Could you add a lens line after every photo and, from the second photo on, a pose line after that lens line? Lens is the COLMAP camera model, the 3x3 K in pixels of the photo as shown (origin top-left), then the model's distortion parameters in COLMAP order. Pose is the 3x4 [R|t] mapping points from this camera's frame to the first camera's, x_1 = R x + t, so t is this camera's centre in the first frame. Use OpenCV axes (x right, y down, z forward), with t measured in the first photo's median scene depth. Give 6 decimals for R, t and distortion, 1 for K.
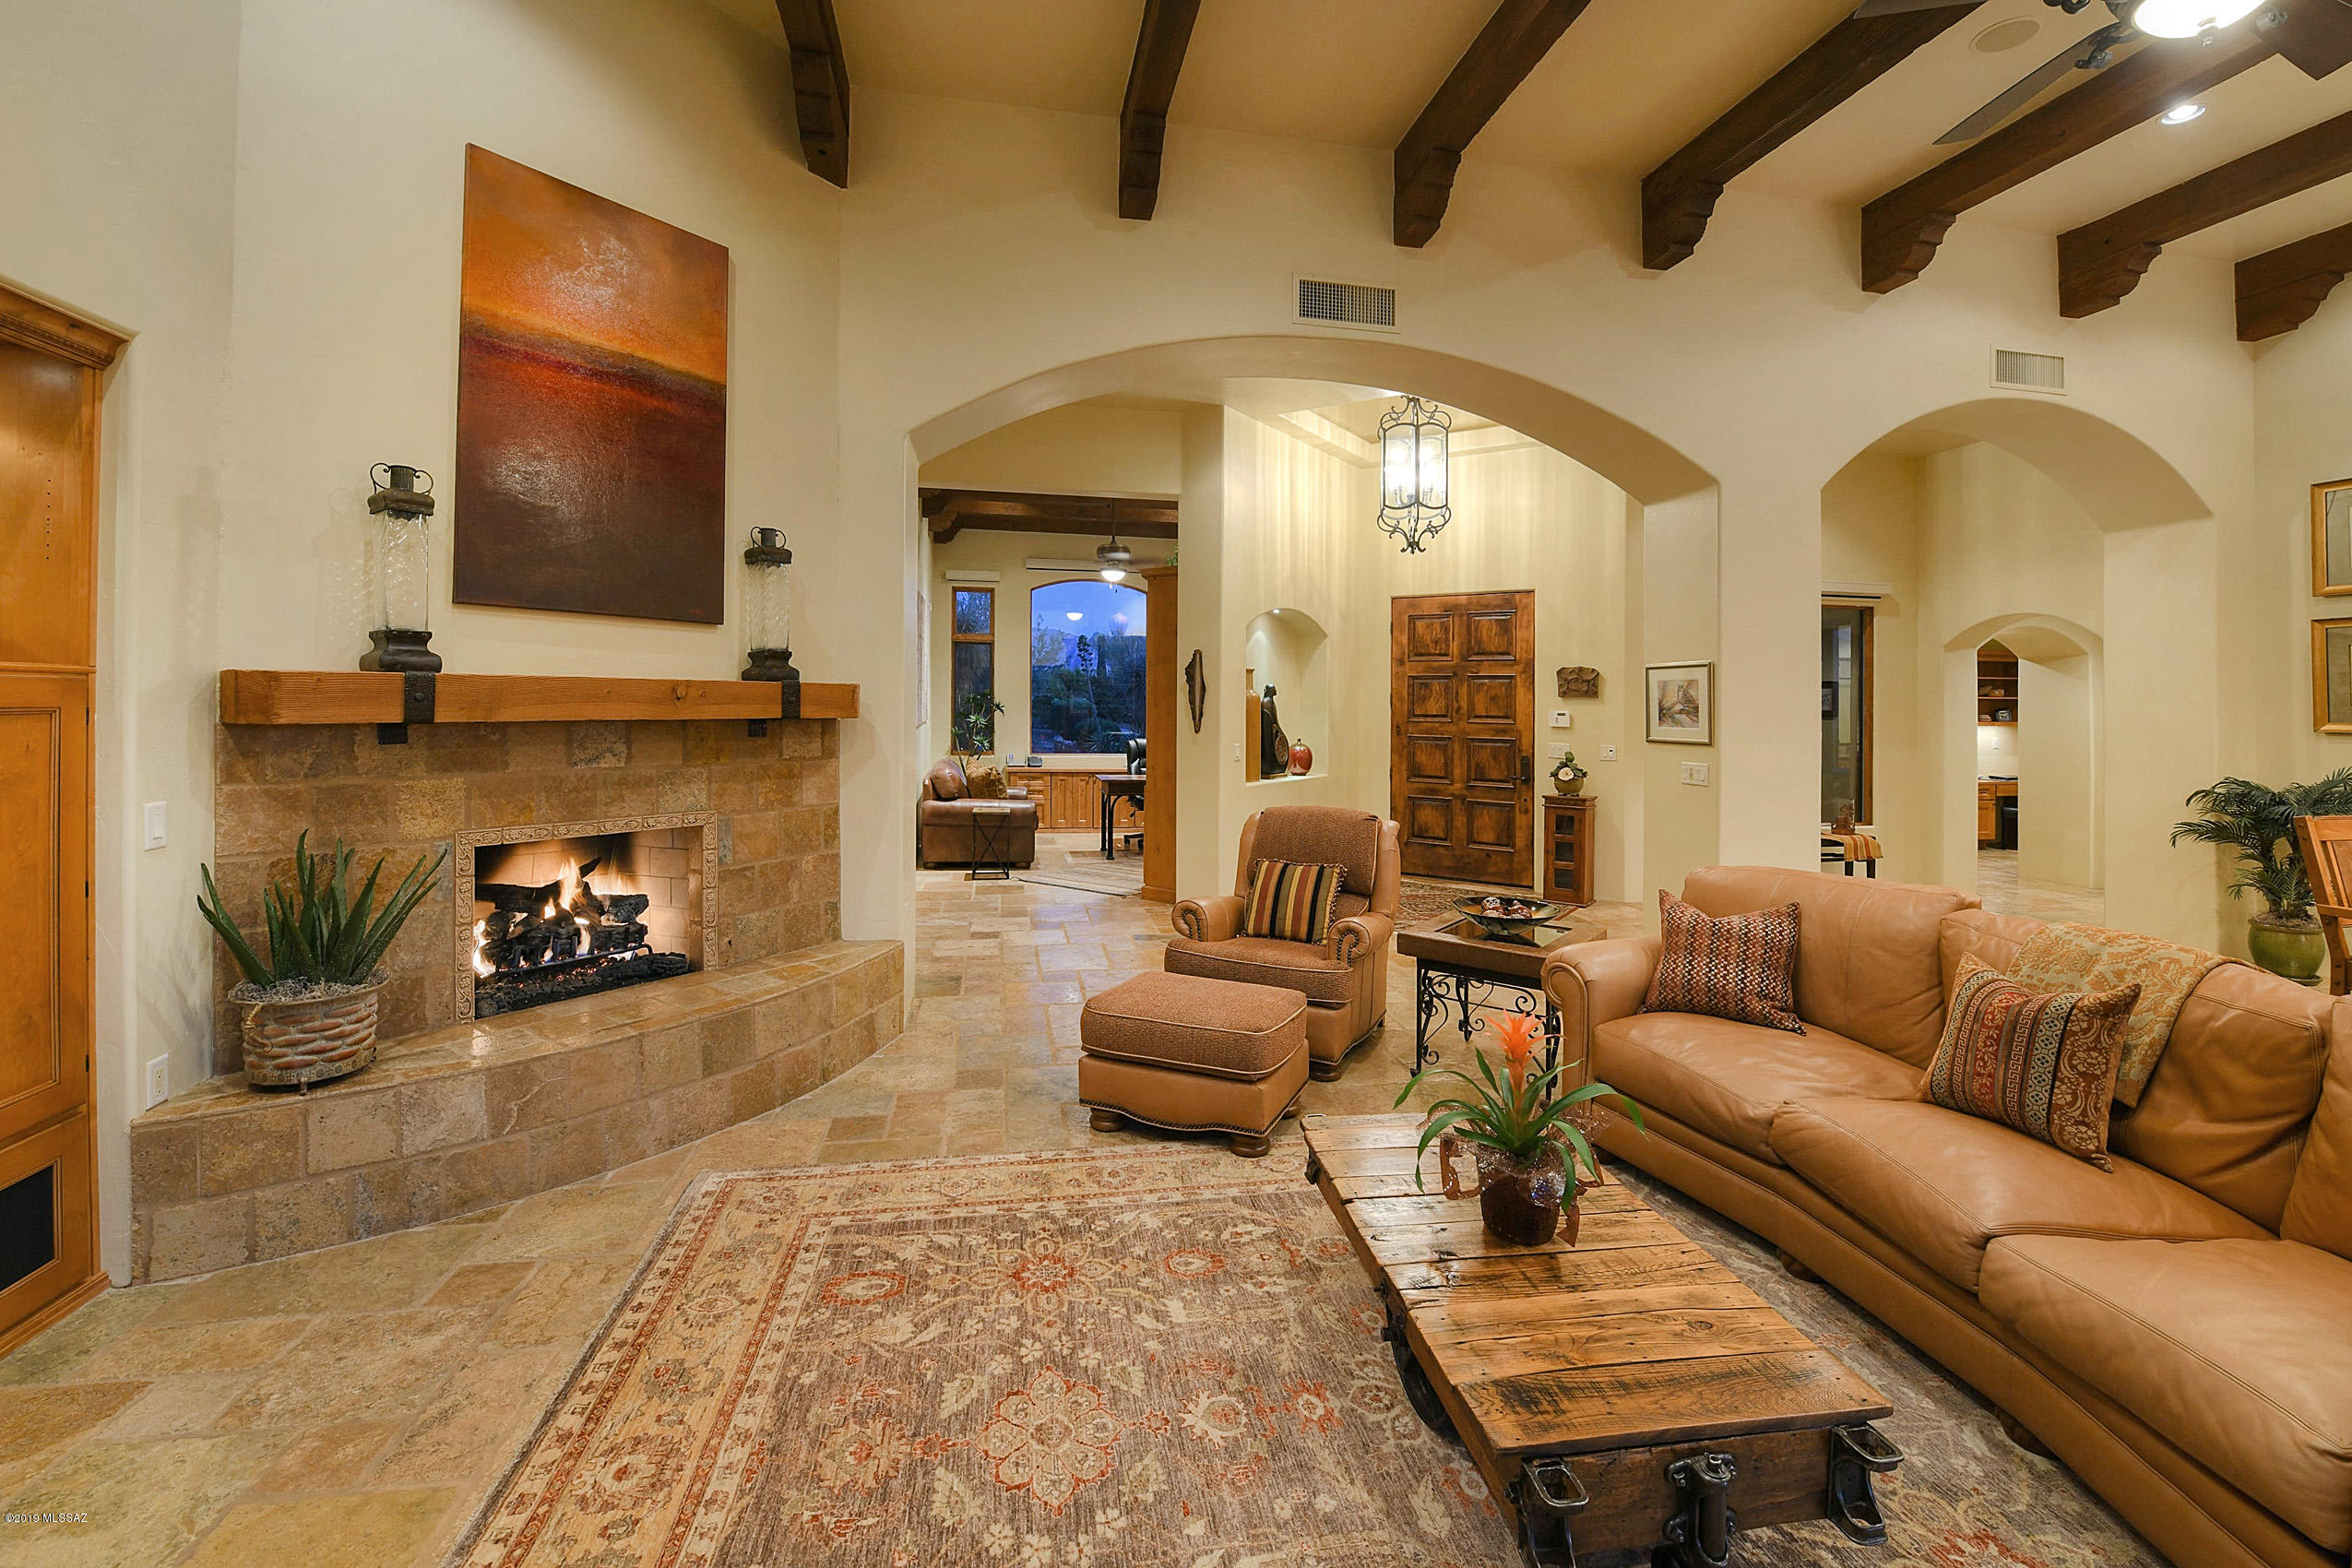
lens RADIAL K [[882.6, 0, 1169.1], [0, 882.6, 710.5], [0, 0, 1]] dist [-0.000016, -0.000186]
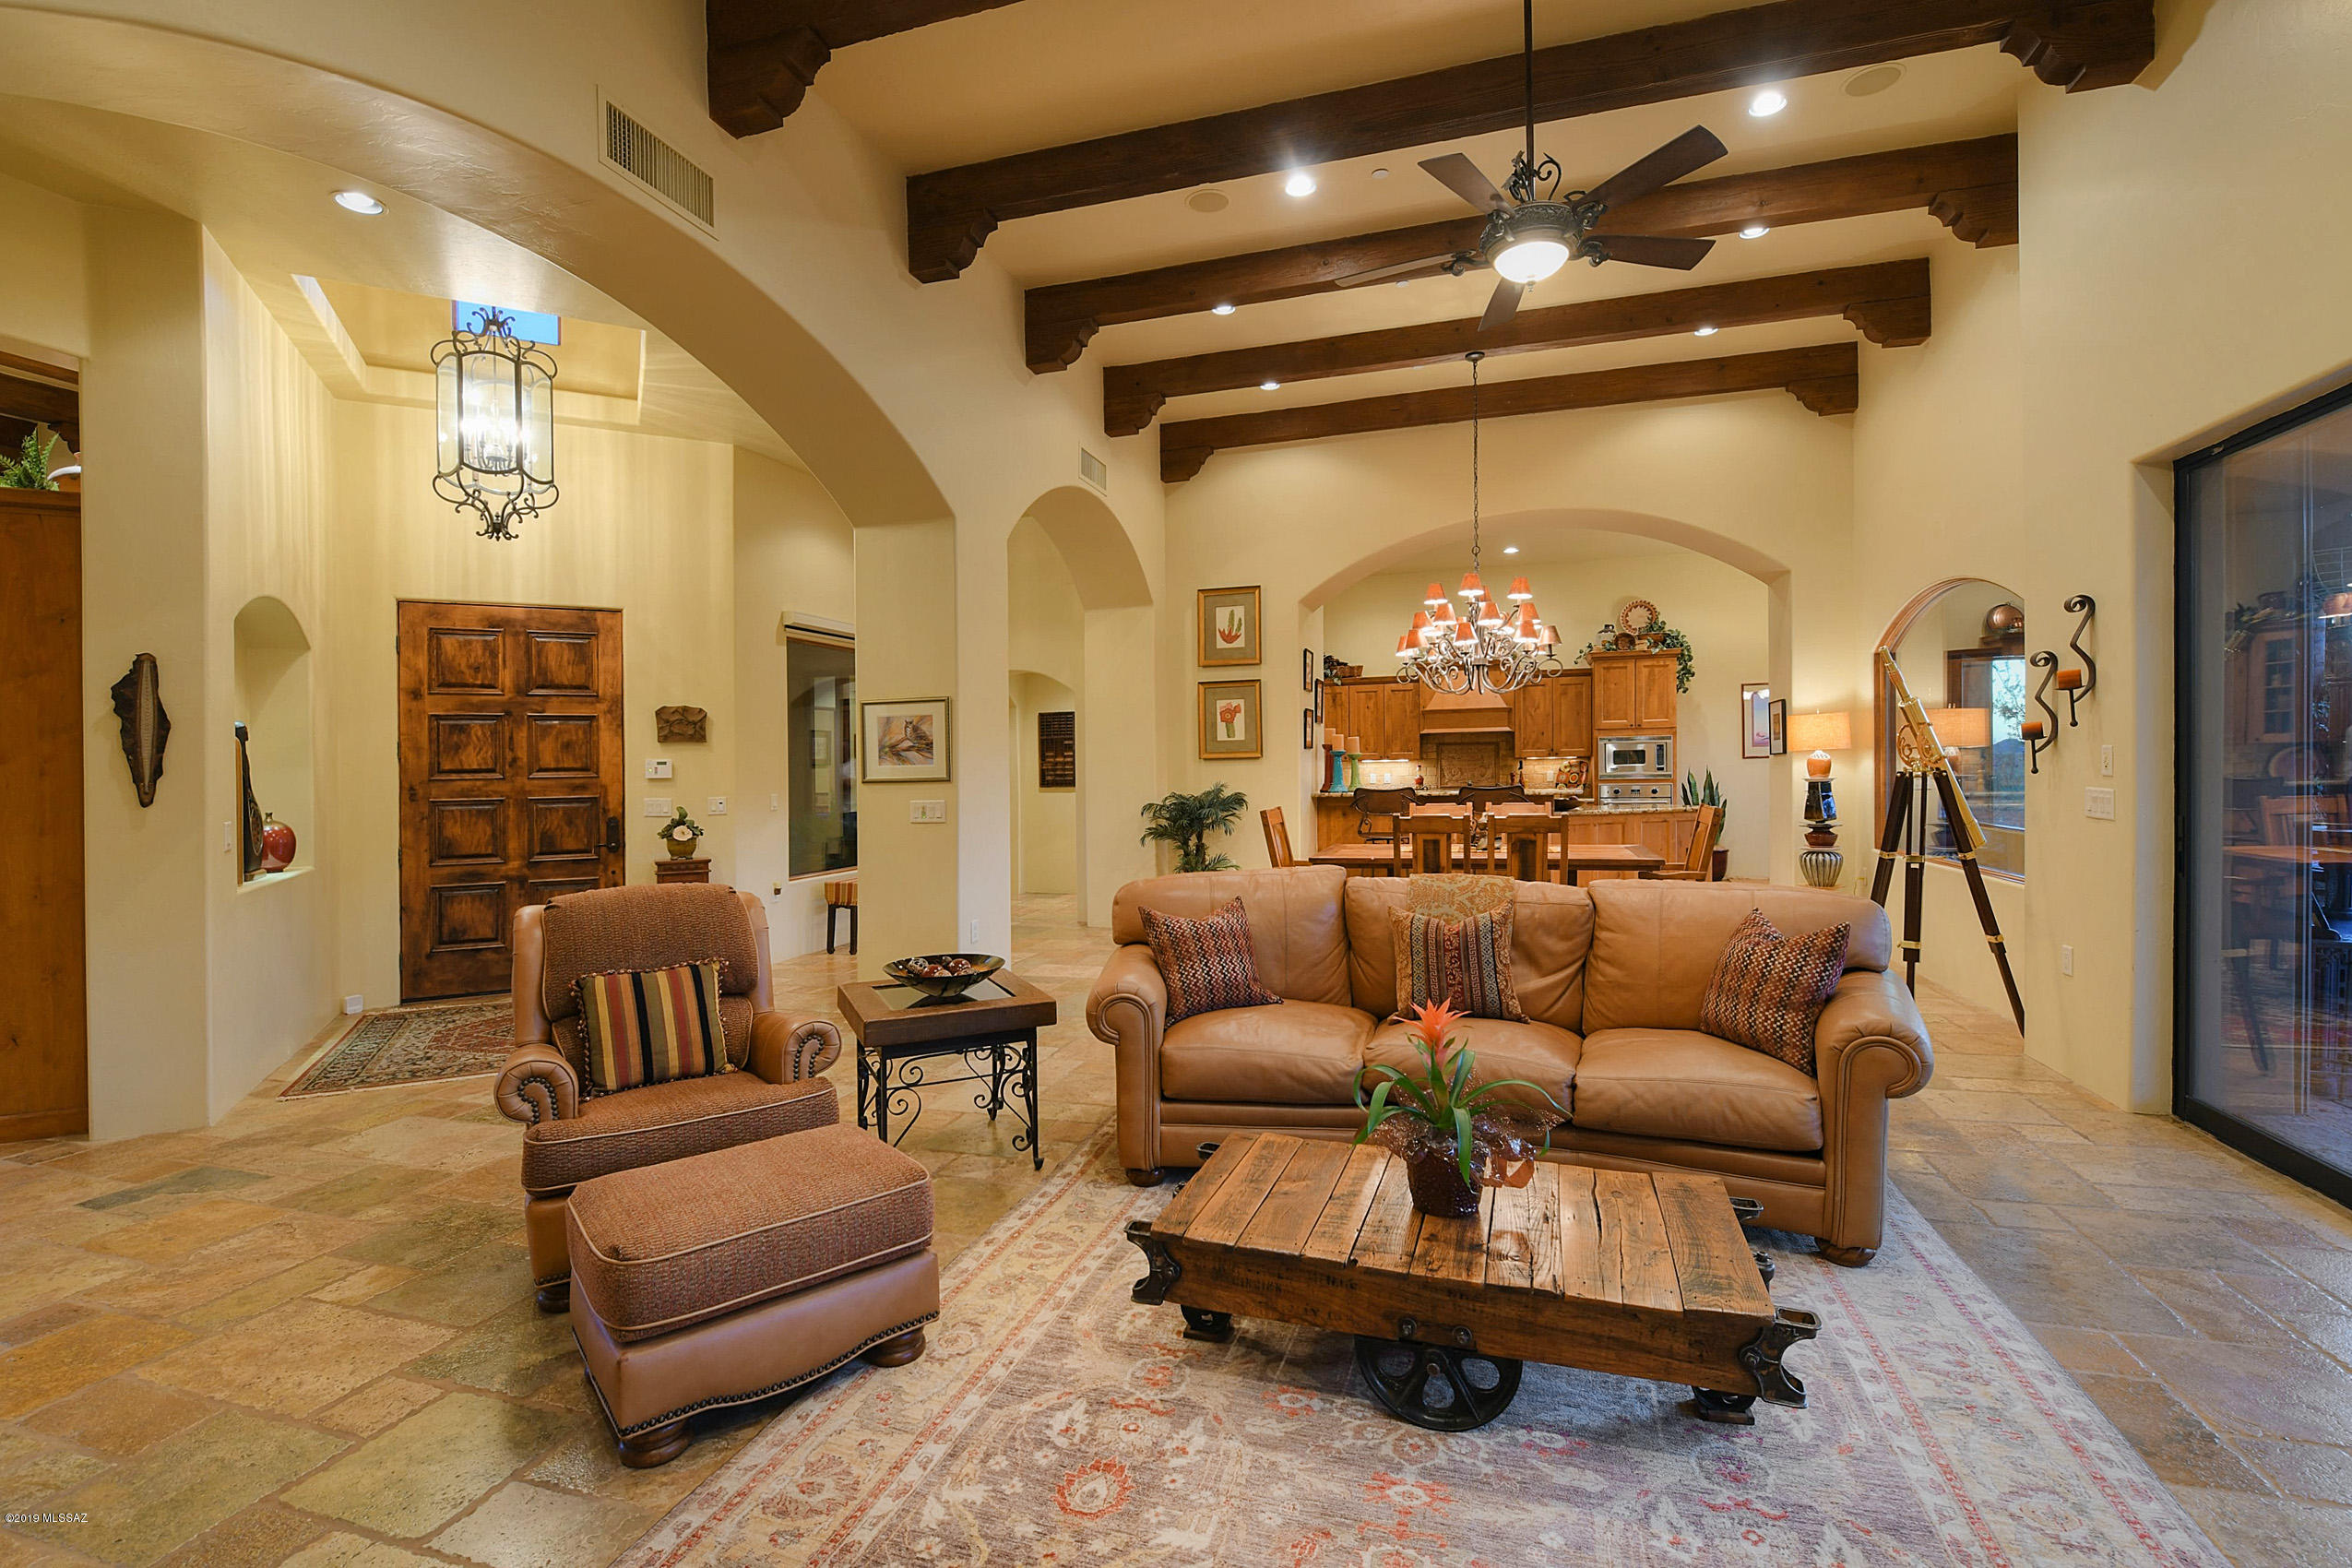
lens RADIAL K [[1047.0, 0, 1061.8], [0, 1047.0, 781.6], [0, 0, 1]] dist [0.000429, -0.000111]
pose [[0.532393, -0.033879, 0.845819, -0.211412], [0.028087, 0.999356, 0.022350, 0.011529], [-0.846031, 0.011857, 0.533001, 0.175869]]
